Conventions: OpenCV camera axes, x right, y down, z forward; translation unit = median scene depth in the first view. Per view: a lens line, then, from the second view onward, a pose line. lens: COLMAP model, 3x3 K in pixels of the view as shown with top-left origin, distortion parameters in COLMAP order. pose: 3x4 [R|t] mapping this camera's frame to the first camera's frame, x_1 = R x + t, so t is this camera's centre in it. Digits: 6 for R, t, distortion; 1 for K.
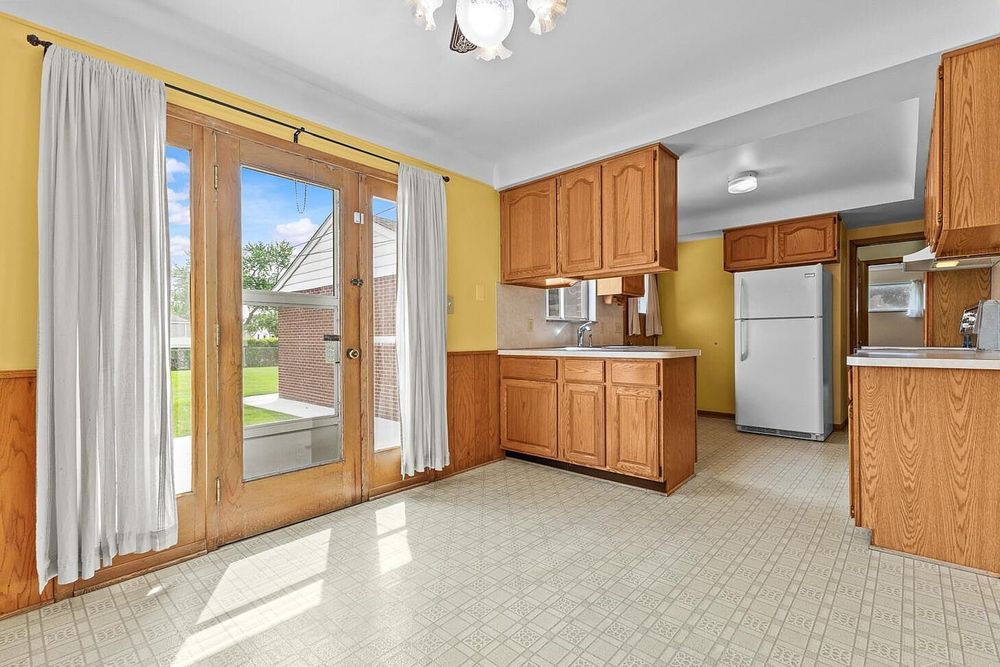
lens RADIAL K [[442.9, 0, 515.7], [0, 442.9, 338.0], [0, 0, 1]] dist [0.002002, -0.000295]
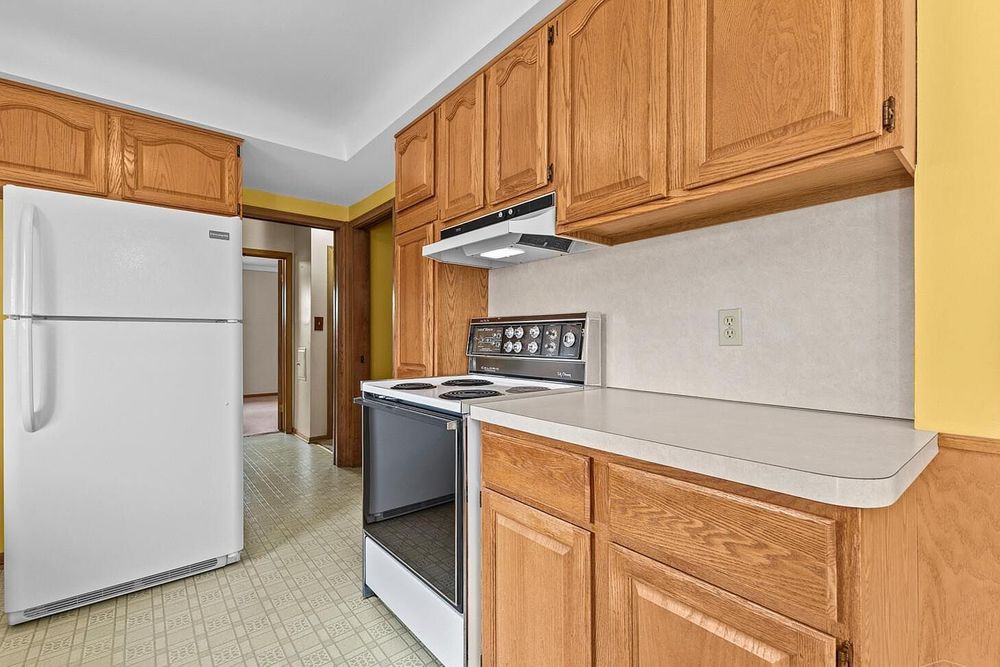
lens RADIAL K [[442.9, 0, 515.7], [0, 442.9, 338.0], [0, 0, 1]] dist [0.002002, -0.000295]
pose [[0.148176, 0.006462, 0.988940, 0.211942], [-0.000043, 0.999979, -0.006527, -0.023032], [-0.988961, 0.000925, 0.148173, 0.559474]]
